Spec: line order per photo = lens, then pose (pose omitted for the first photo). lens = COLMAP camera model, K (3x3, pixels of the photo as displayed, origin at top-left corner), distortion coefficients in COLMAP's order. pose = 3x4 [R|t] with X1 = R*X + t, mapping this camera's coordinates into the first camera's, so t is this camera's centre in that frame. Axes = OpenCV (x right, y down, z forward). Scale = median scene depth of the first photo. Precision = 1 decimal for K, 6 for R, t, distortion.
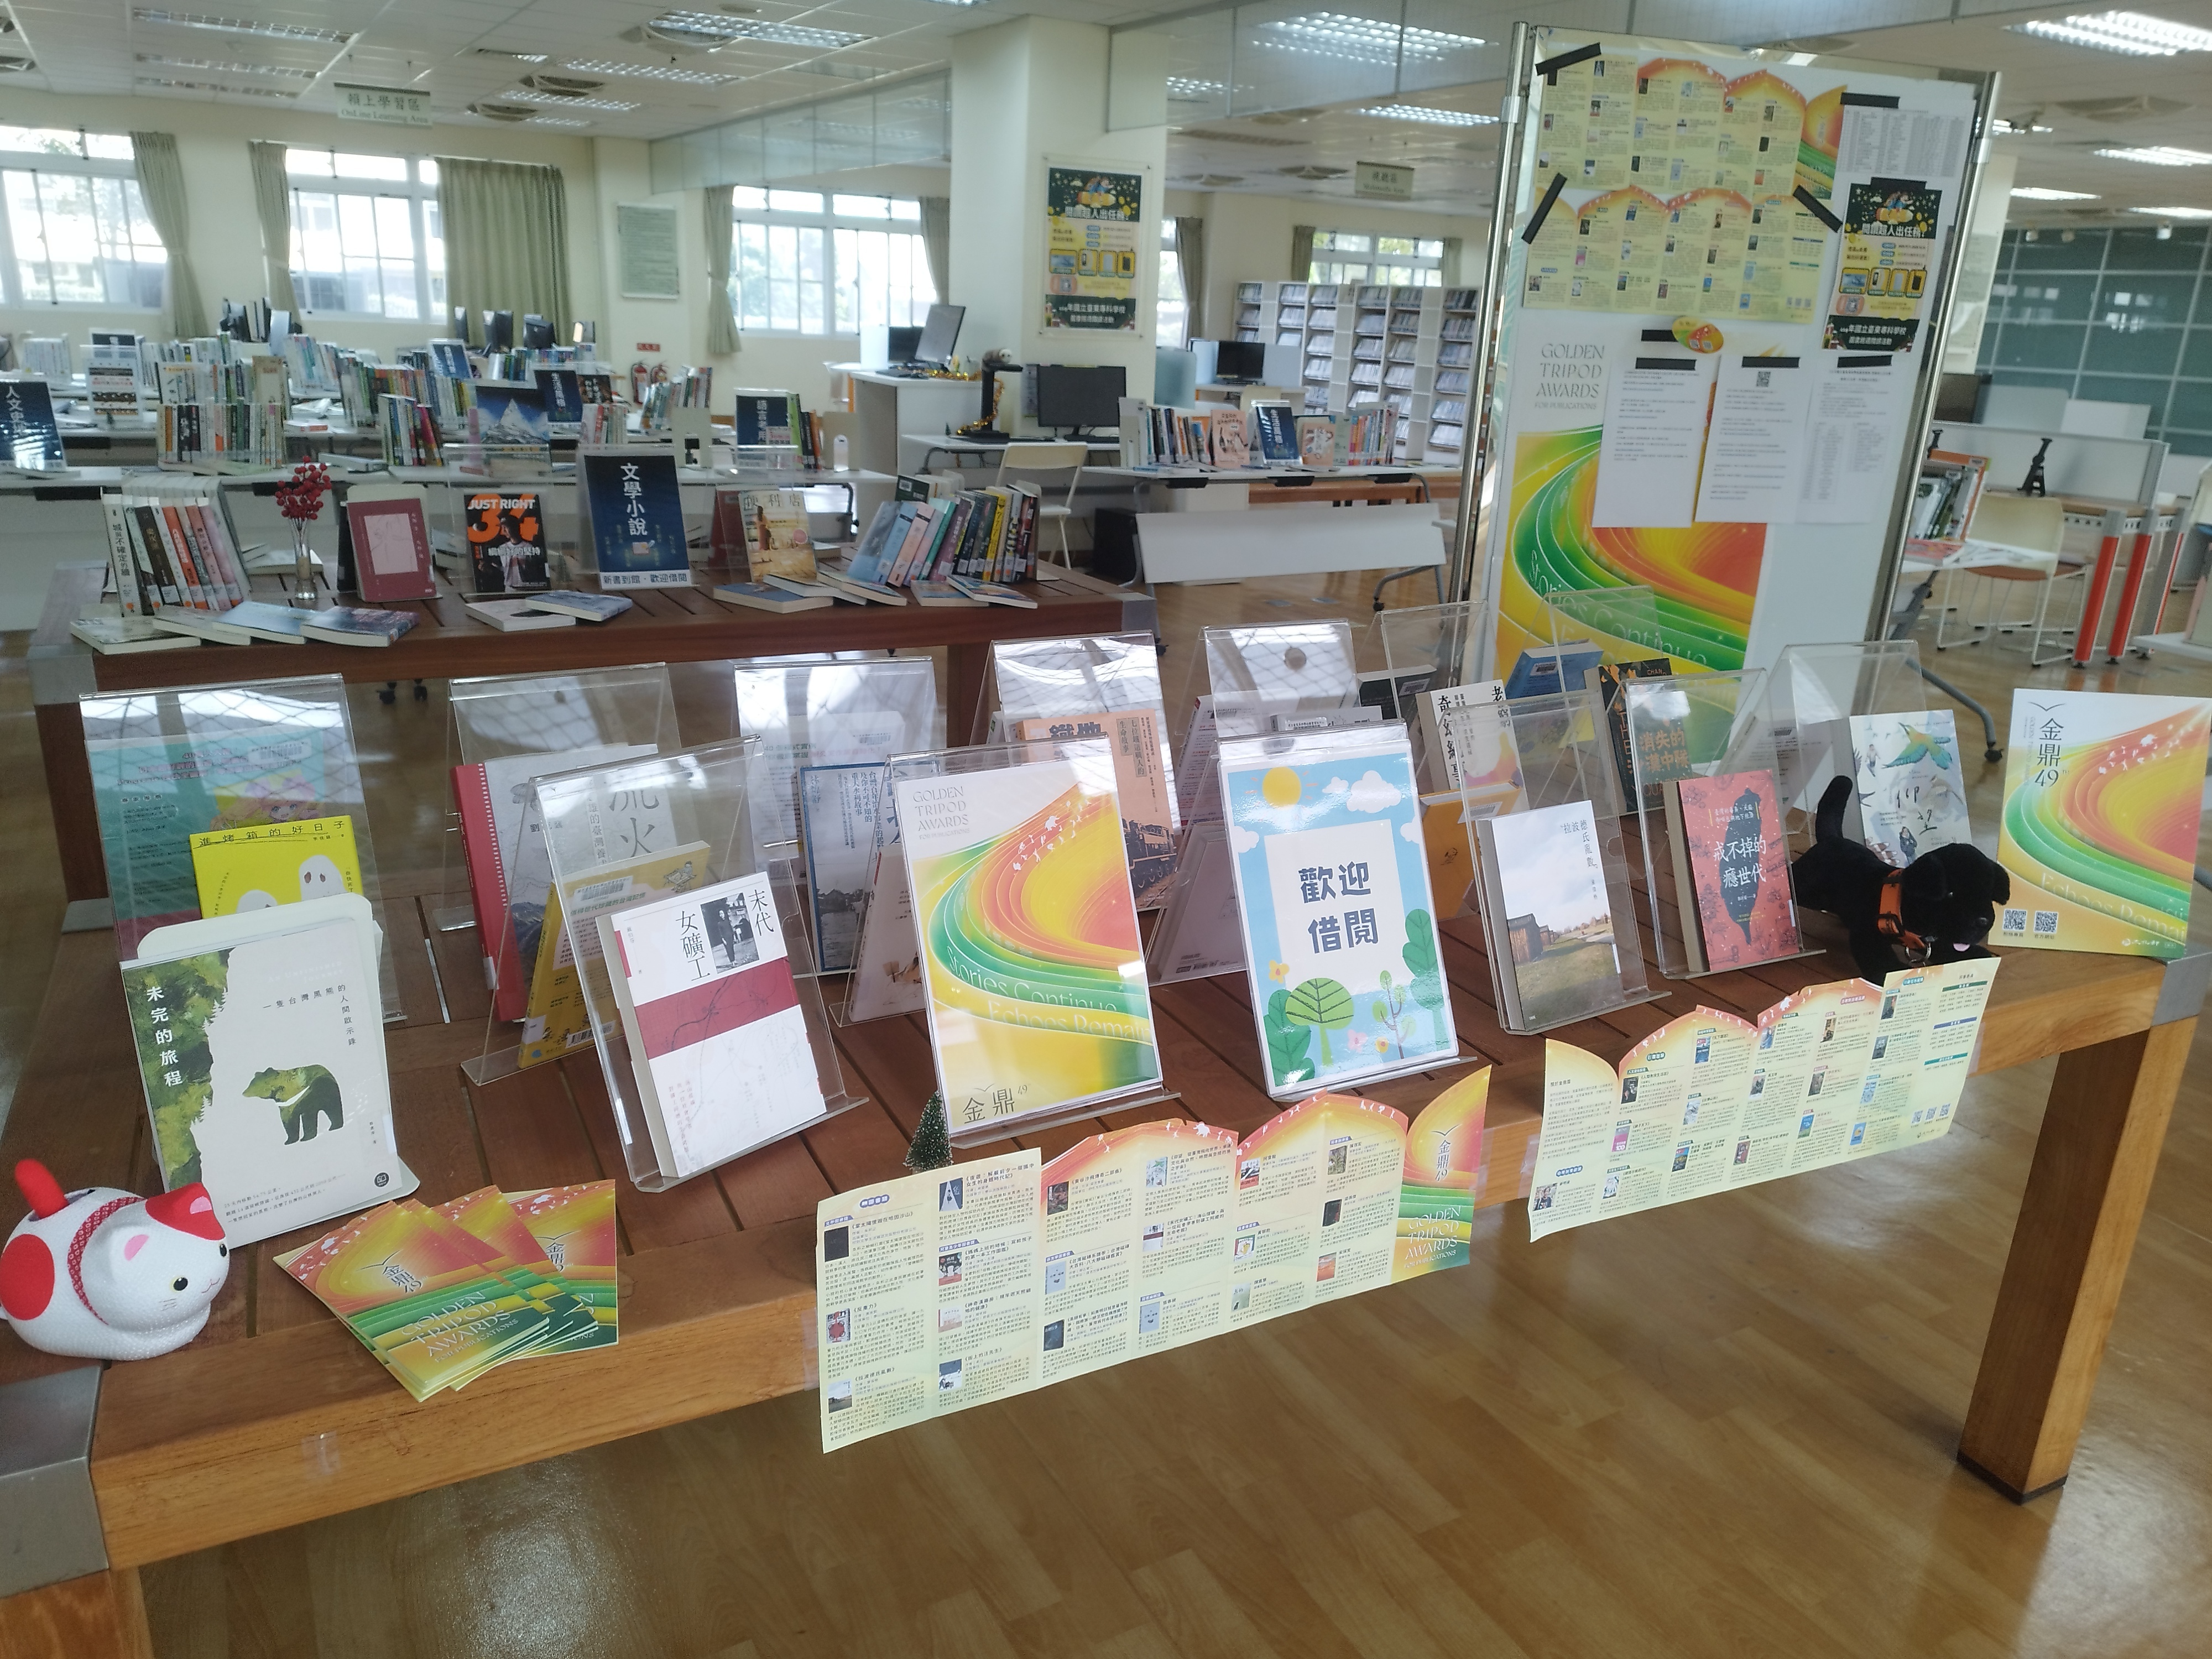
lens RADIAL K [[1578.2, 0, 1125.6], [0, 1578.2, 828.2], [0, 0, 1]] dist [0.025452, -0.025445]
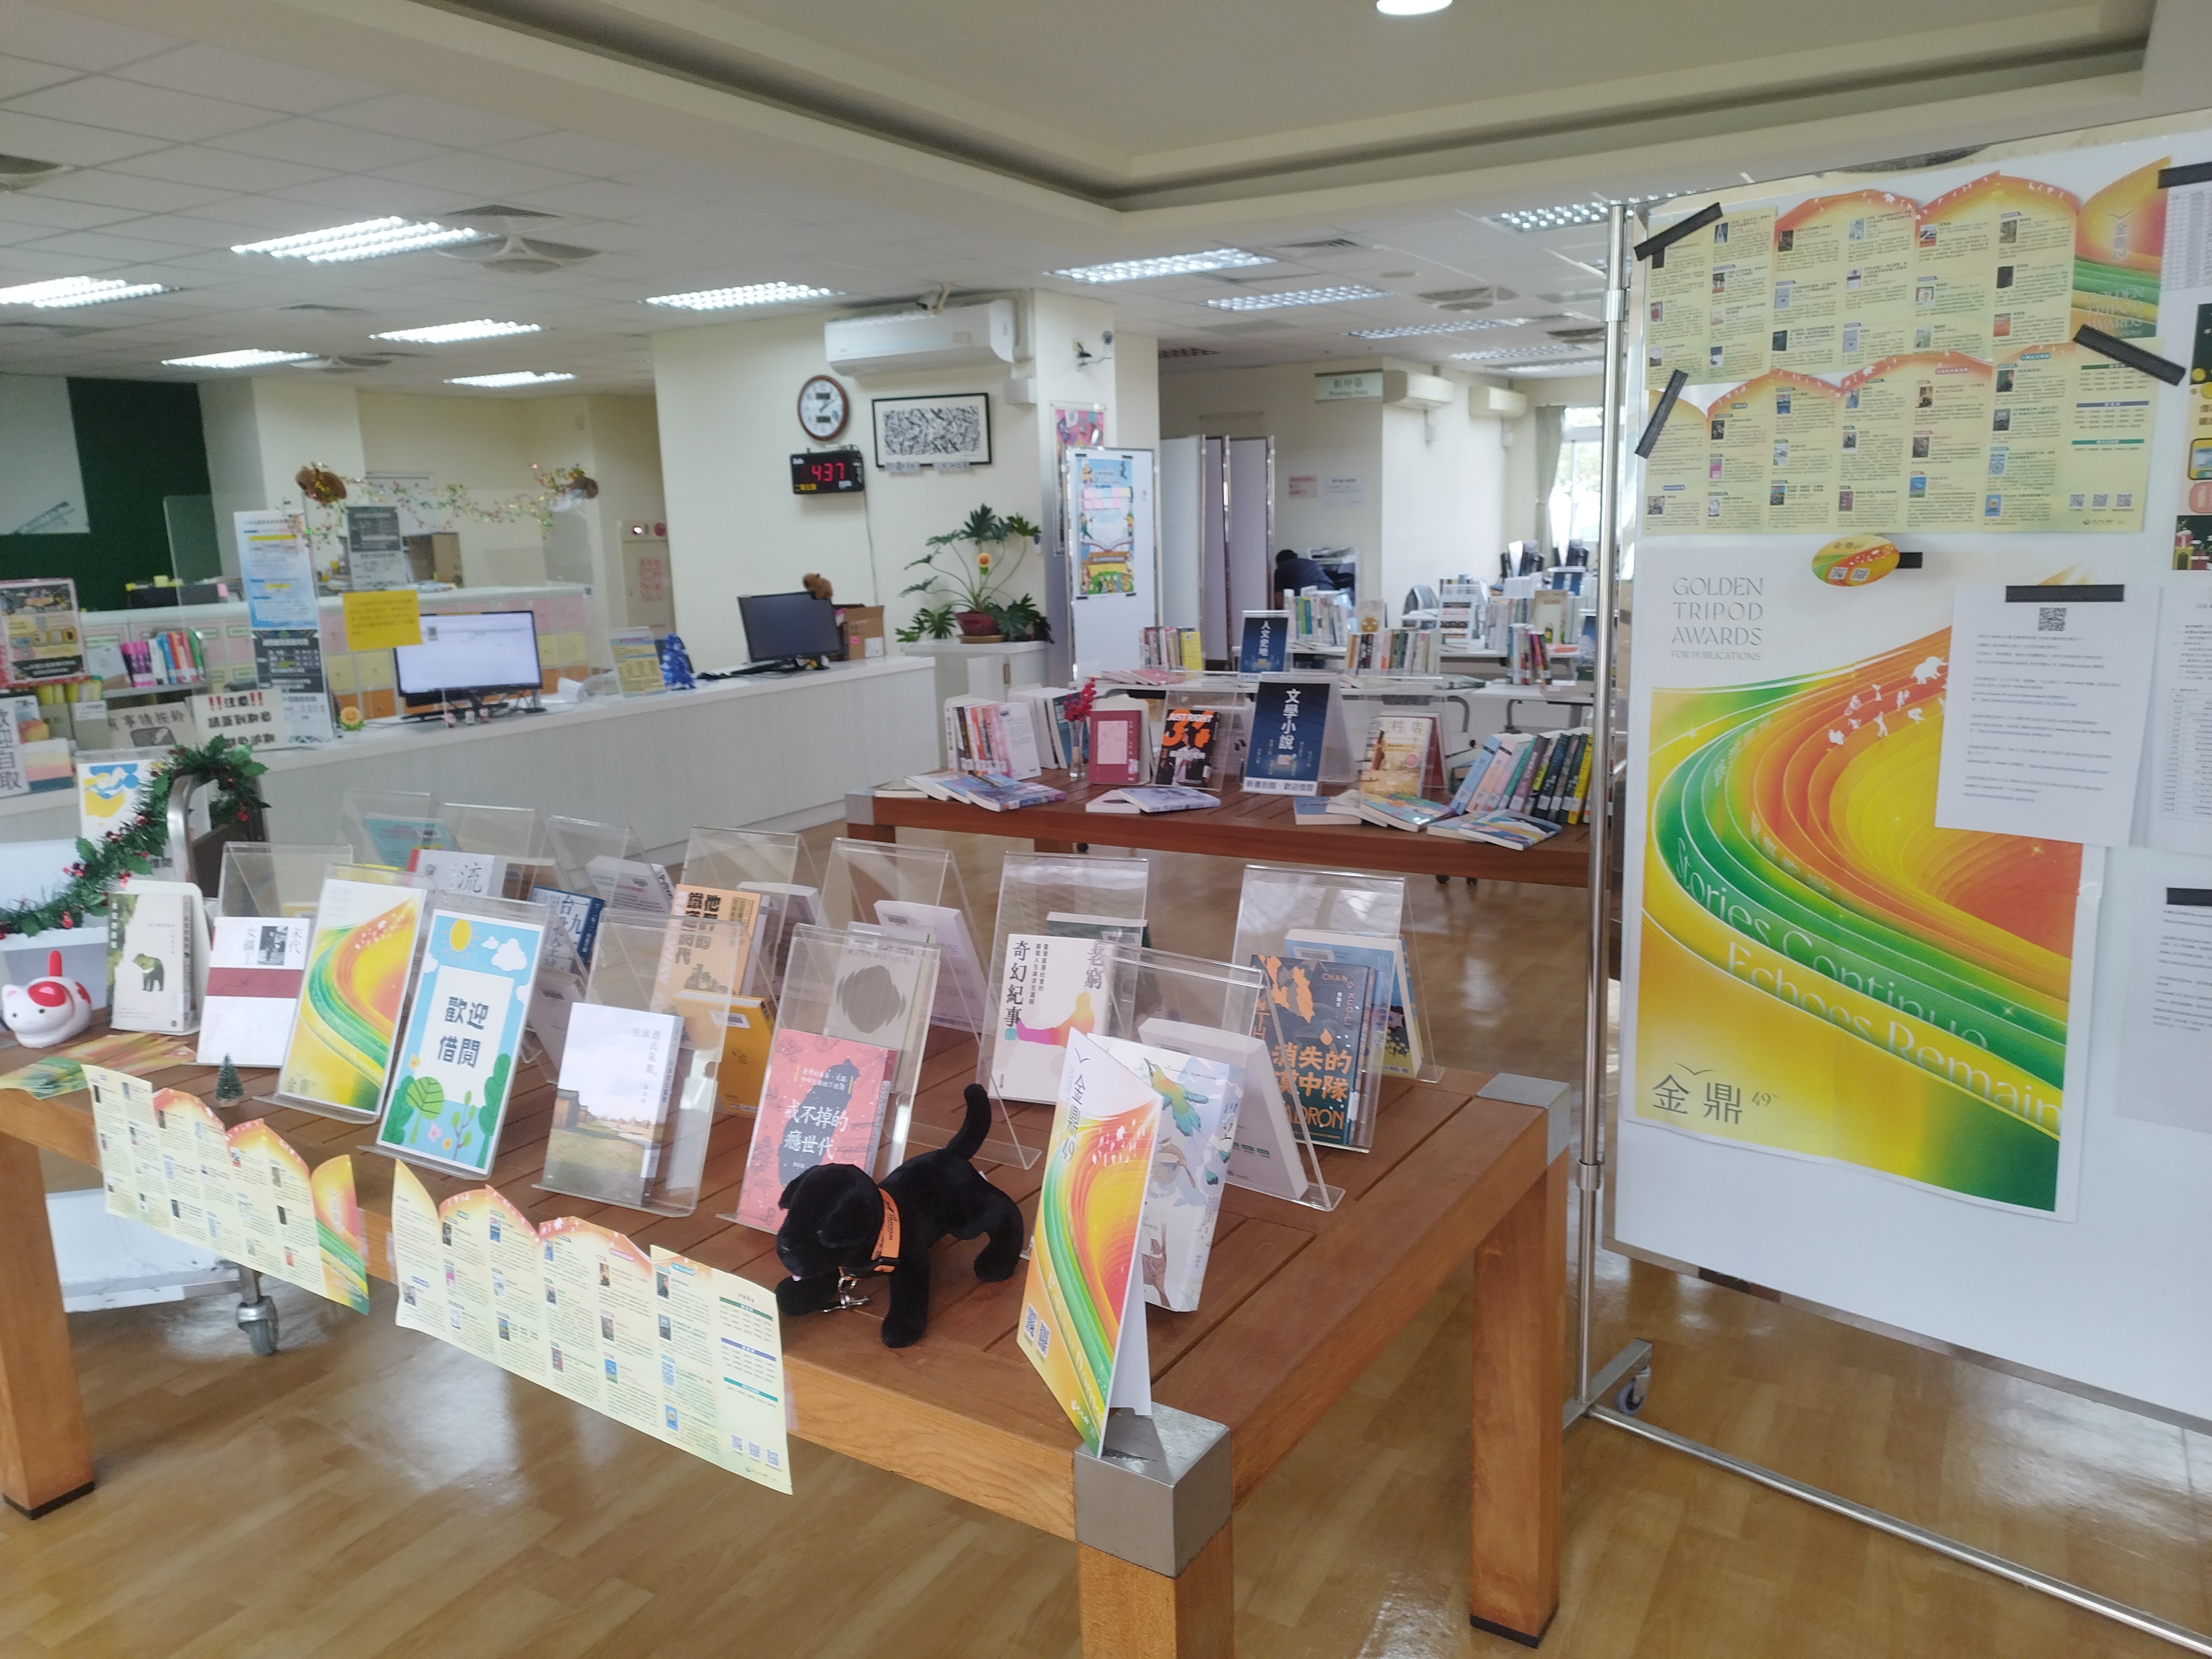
lens RADIAL K [[1578.2, 0, 1111.2], [0, 1578.2, 829.0], [0, 0, 1]] dist [0.025452, -0.025445]
pose [[0.503396, 0.109579, -0.857079, 0.785671], [-0.219043, 0.975707, -0.003907, -0.118284], [0.835831, 0.189704, 0.515170, 0.379305]]
